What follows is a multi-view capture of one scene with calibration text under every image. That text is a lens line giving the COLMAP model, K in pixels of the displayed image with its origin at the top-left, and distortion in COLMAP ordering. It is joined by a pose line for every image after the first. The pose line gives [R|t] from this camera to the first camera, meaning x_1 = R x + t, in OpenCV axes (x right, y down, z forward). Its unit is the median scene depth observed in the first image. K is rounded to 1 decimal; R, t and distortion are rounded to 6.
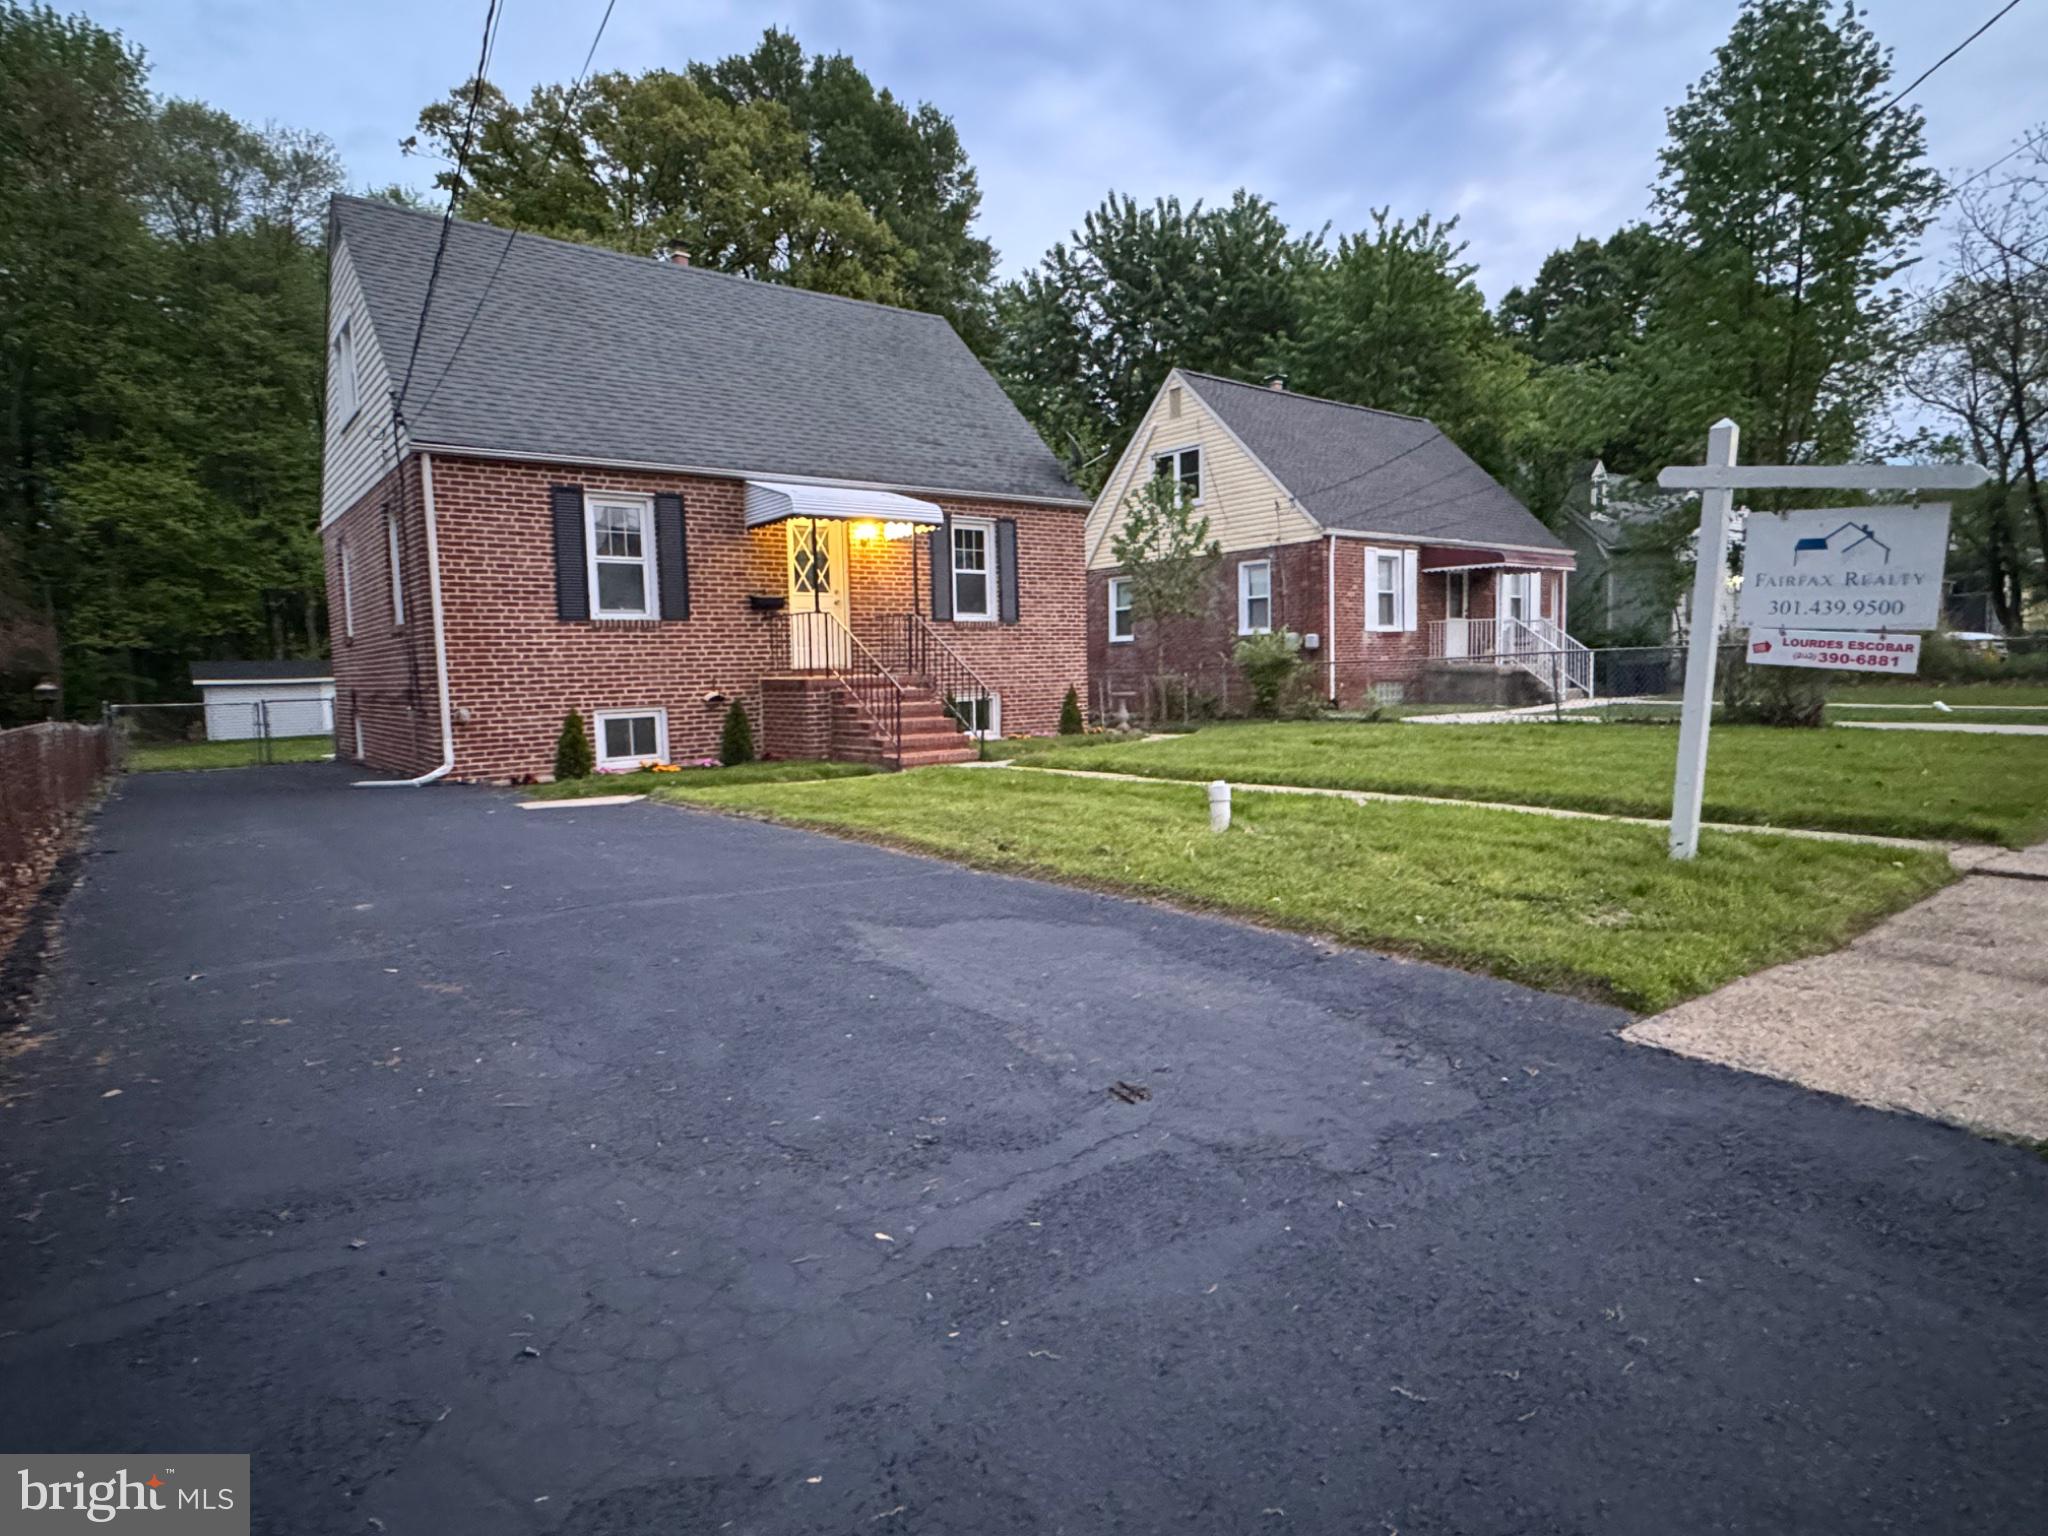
lens RADIAL K [[1140.0, 0, 1024.0], [0, 1140.0, 768.0], [0, 0, 1]] dist [-0.007986, 0.002524]
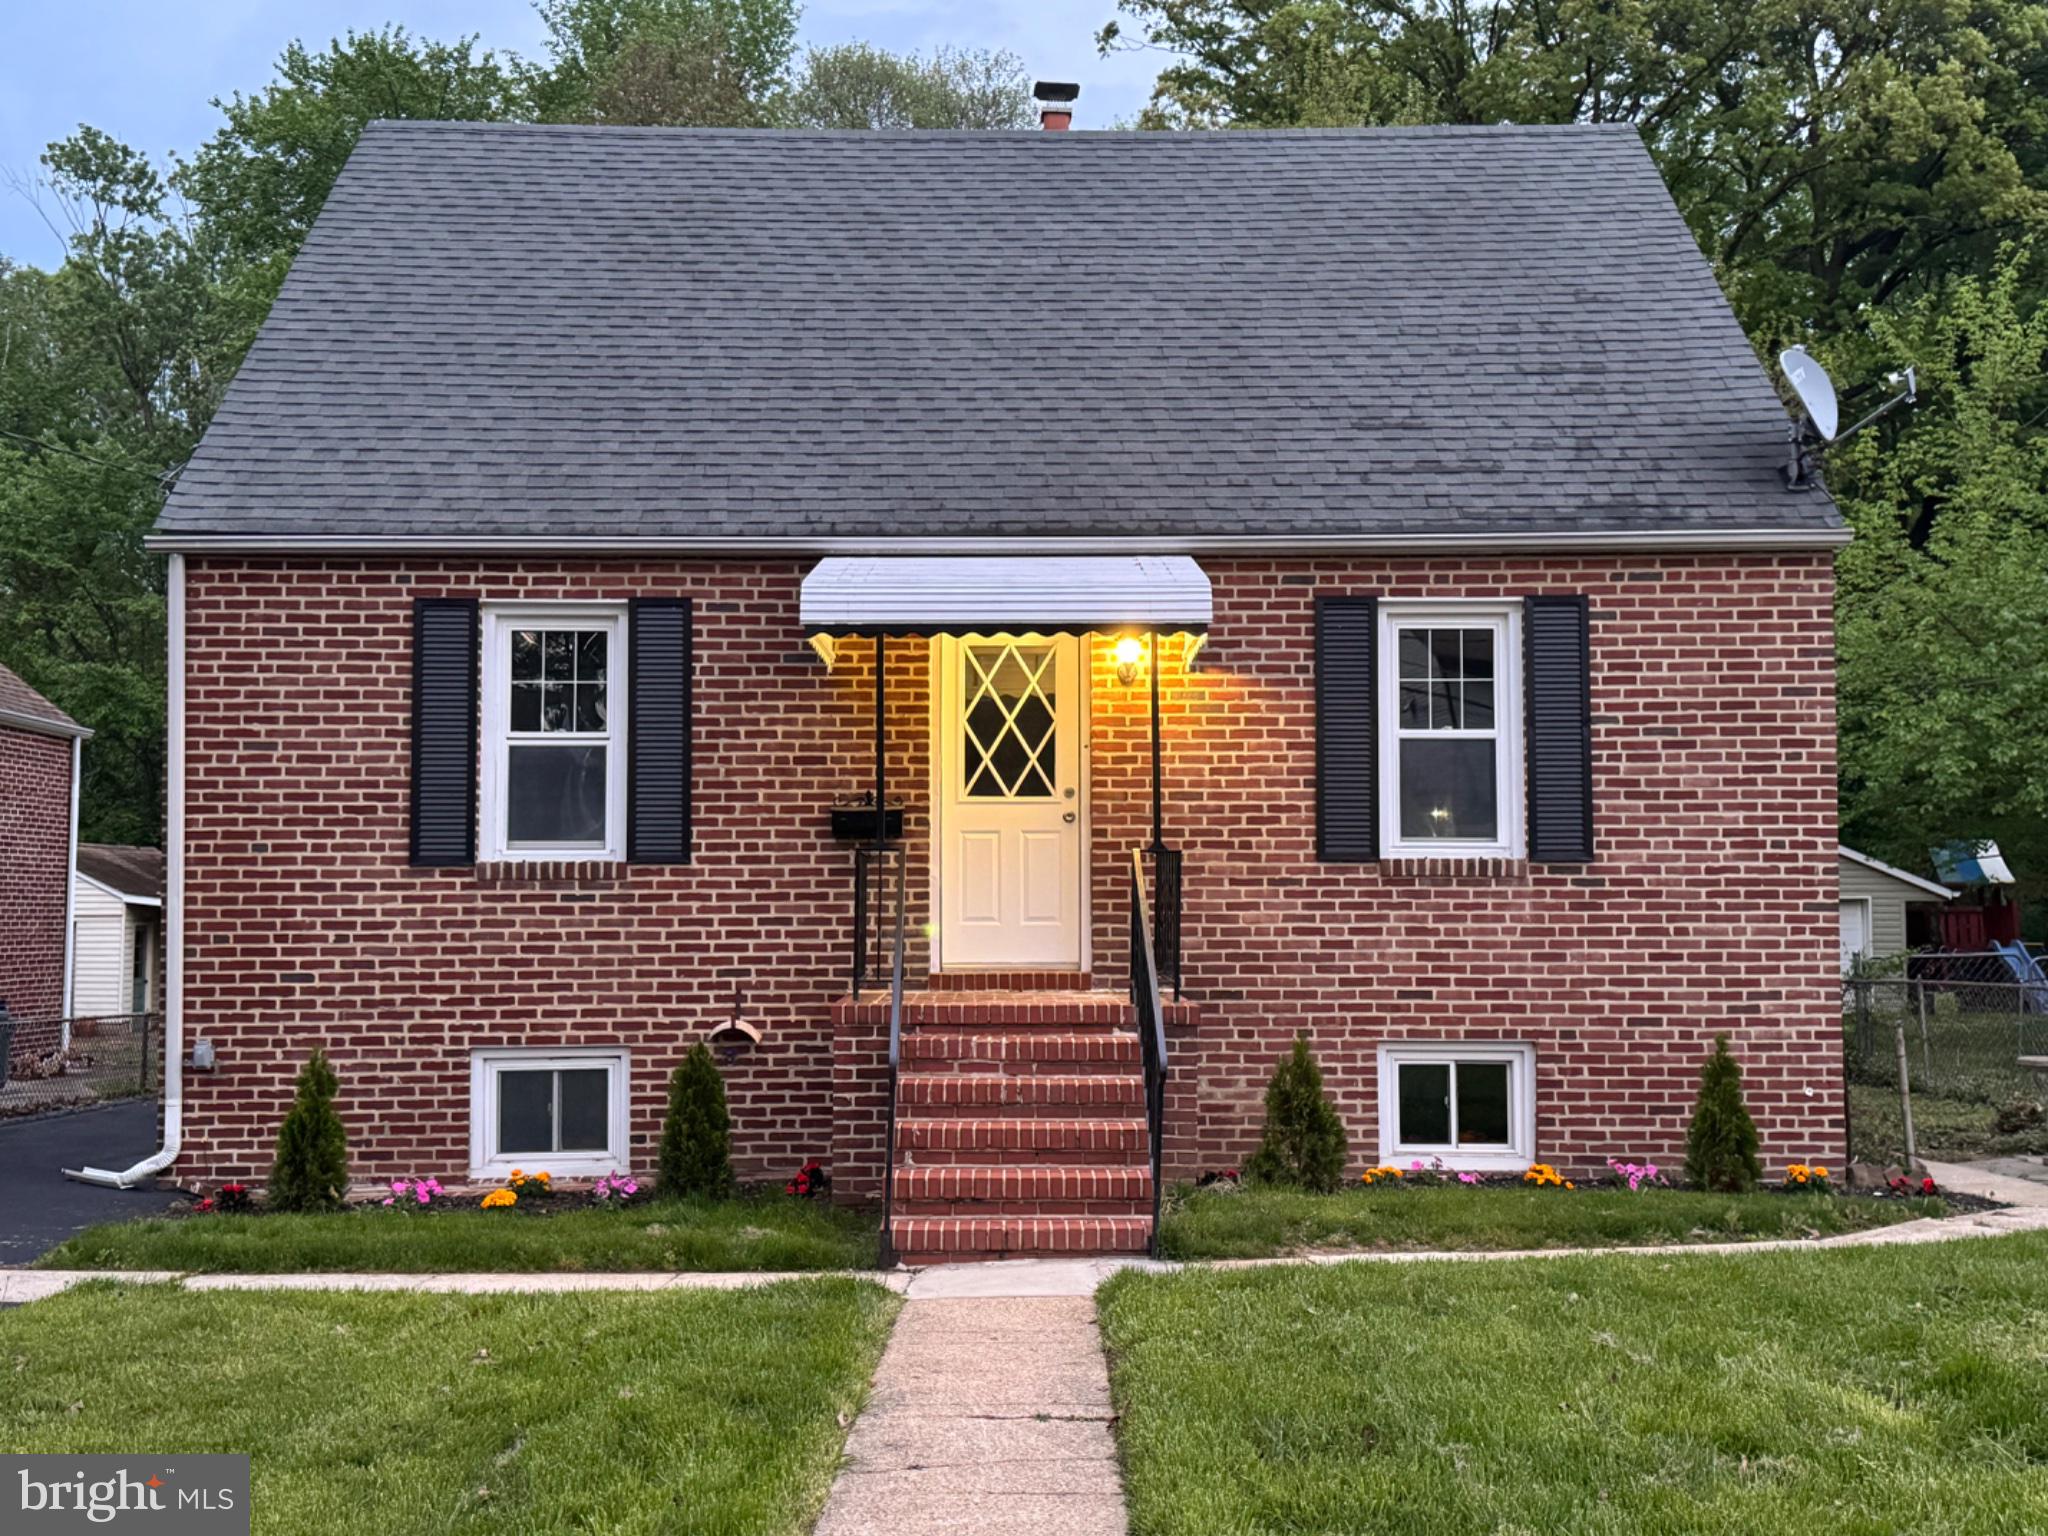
lens RADIAL K [[2099.7, 0, 1022.0], [0, 2099.7, 786.8], [0, 0, 1]] dist [0.202482, -0.432136]
pose [[0.791257, -0.011490, -0.611376, 0.242460], [-0.071461, 0.991235, -0.111115, -0.053654], [0.607294, 0.131610, 0.783500, 0.291988]]
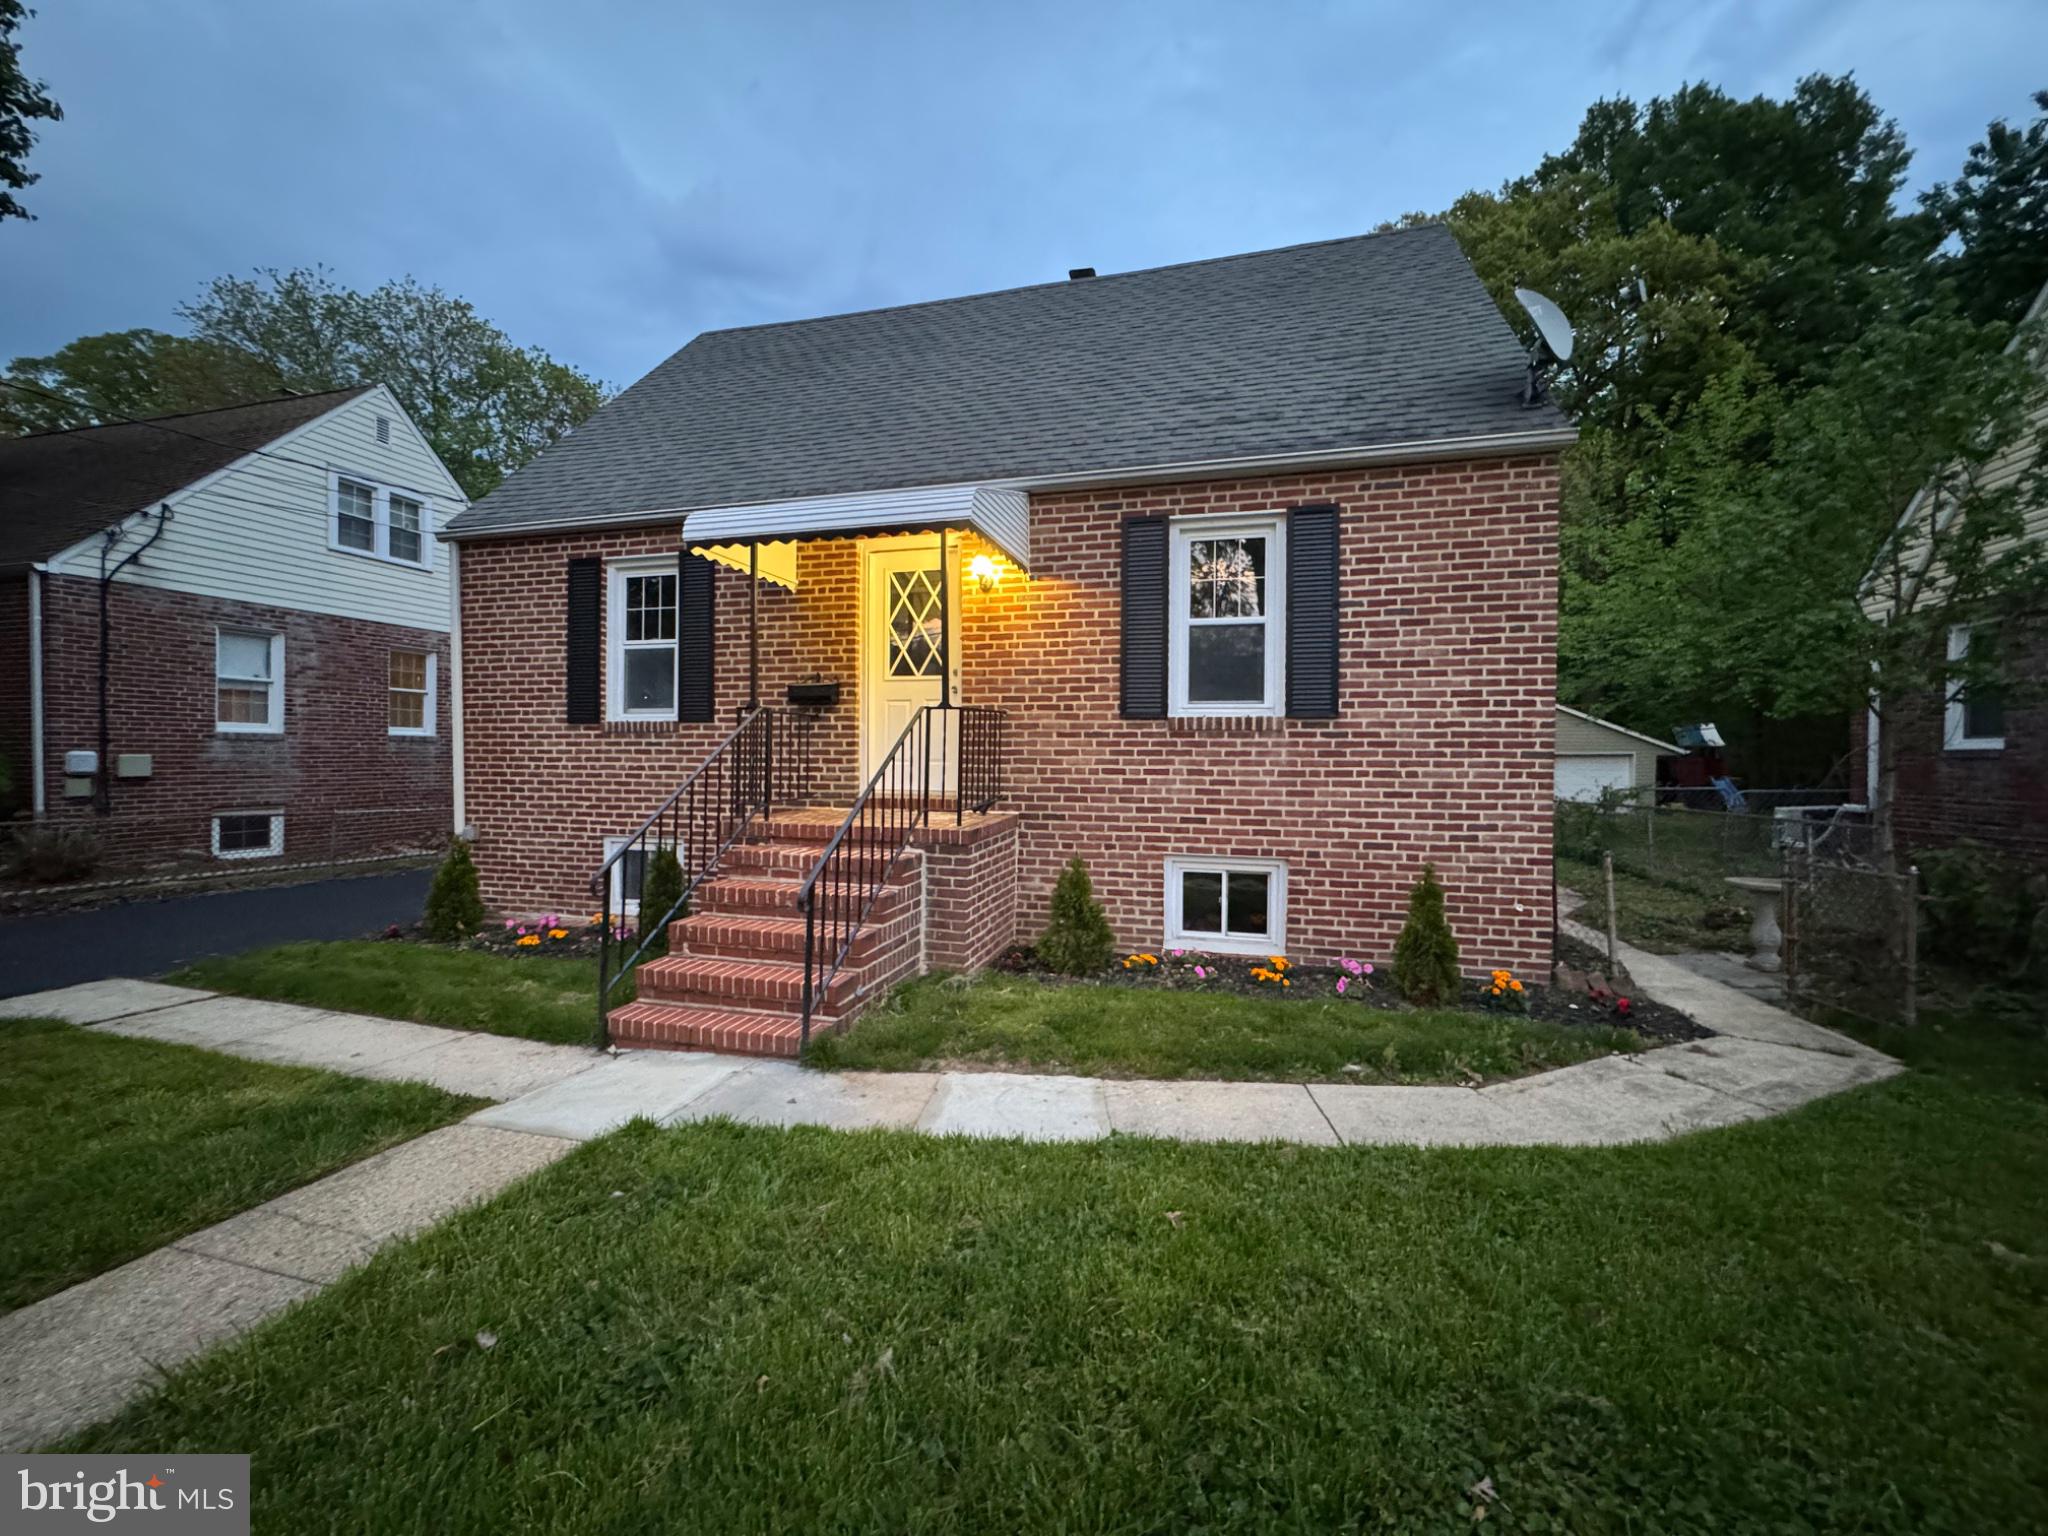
lens RADIAL K [[824.2, 0, 1020.9], [0, 824.2, 764.0], [0, 0, 1]] dist [-0.002811, -0.000015]
pose [[0.594939, 0.036809, -0.802928, 0.168584], [-0.091922, 0.995513, -0.022474, -0.078642], [0.798498, 0.087177, 0.595652, 0.609769]]
